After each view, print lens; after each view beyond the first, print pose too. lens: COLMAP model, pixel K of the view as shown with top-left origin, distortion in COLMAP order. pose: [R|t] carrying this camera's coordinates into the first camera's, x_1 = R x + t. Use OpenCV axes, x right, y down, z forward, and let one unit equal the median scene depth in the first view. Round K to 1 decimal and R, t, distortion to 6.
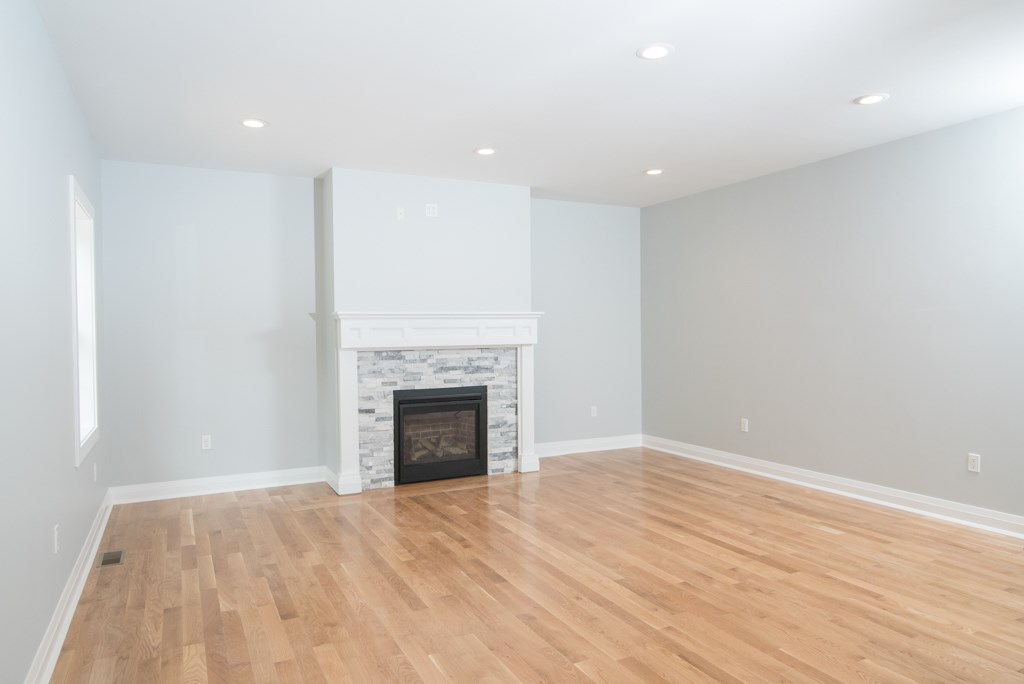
lens RADIAL K [[661.8, 0, 514.9], [0, 661.8, 344.6], [0, 0, 1]] dist [-0.001068, -0.000297]
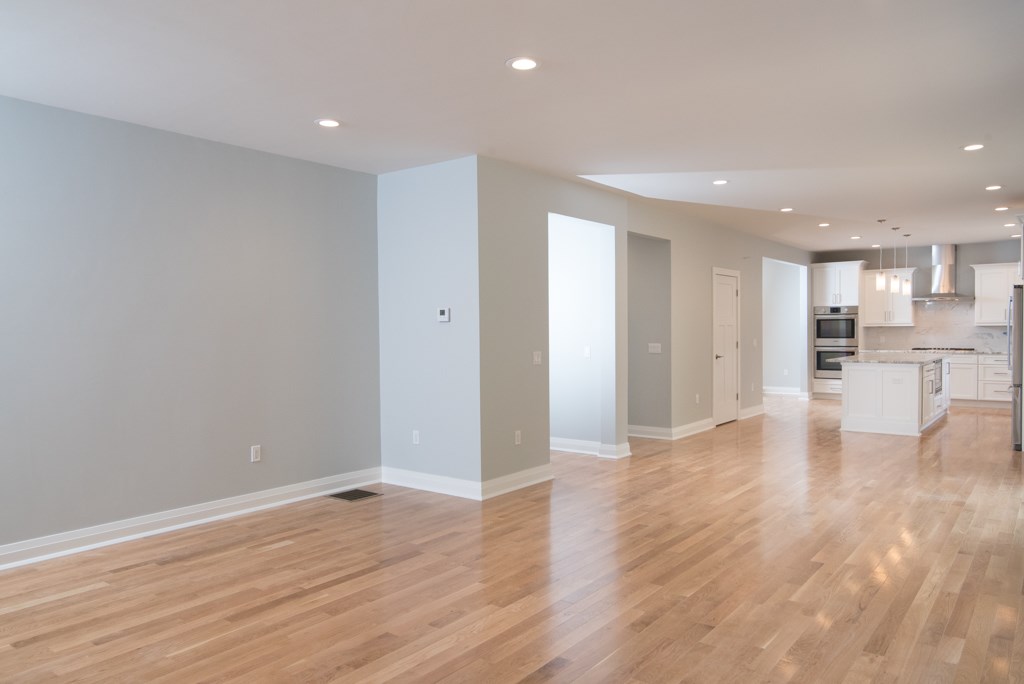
lens RADIAL K [[715.4, 0, 512.6], [0, 715.4, 340.4], [0, 0, 1]] dist [0.003487, 0.001920]
pose [[-0.427627, -0.000634, 0.903955, -0.741017], [0.034358, 0.999266, 0.016955, -0.023764], [-0.903302, 0.038309, -0.427291, 1.395634]]
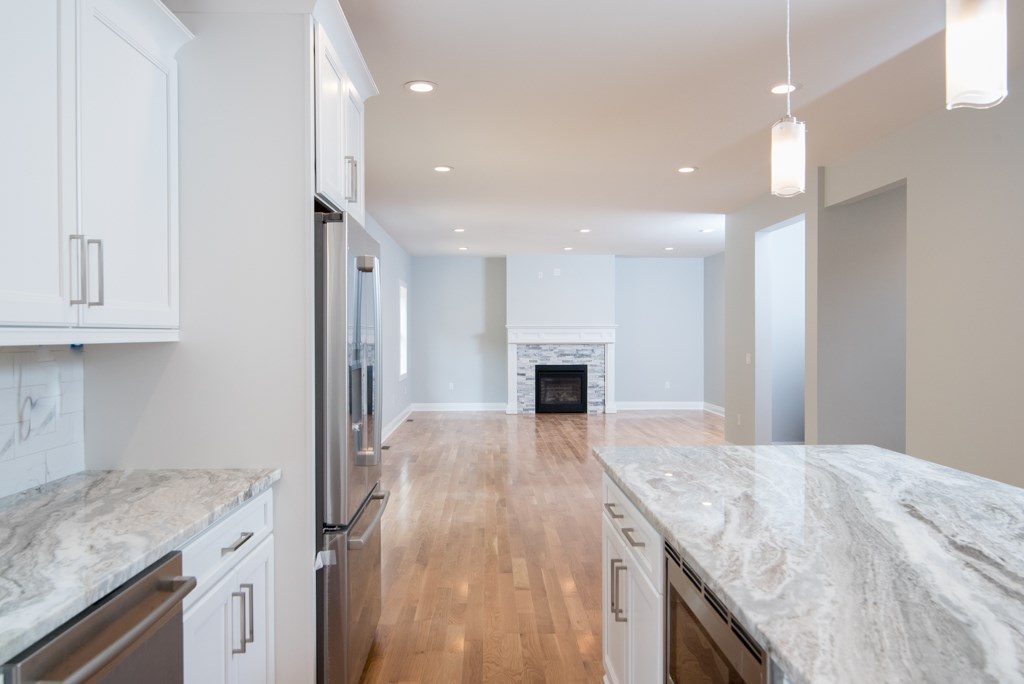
lens RADIAL K [[763.9, 0, 512.1], [0, 763.9, 338.2], [0, 0, 1]] dist [-0.001727, -0.000098]
pose [[0.902554, 0.009521, -0.430471, 0.700937], [-0.016255, 0.999796, -0.011967, 0.017538], [0.430269, 0.017798, 0.902525, -1.037822]]
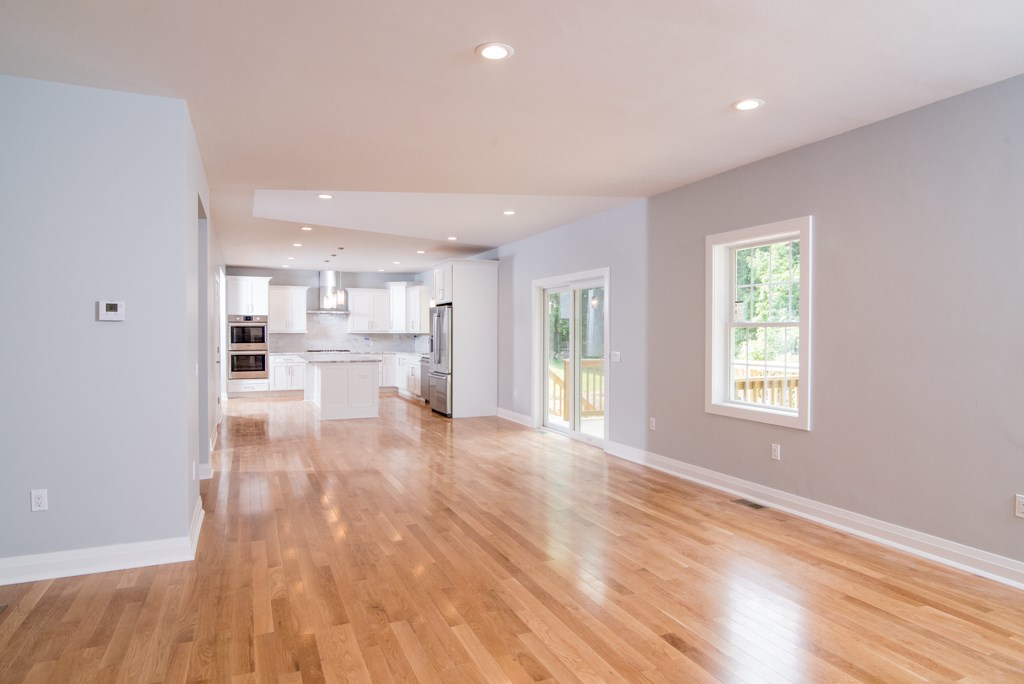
lens RADIAL K [[602.9, 0, 513.2], [0, 602.9, 338.6], [0, 0, 1]] dist [-0.005768, 0.000097]
pose [[-0.998920, 0.008434, 0.045686, 0.135752], [0.009939, 0.999412, 0.032821, -0.041611], [-0.045382, 0.033239, -0.998417, 1.759385]]
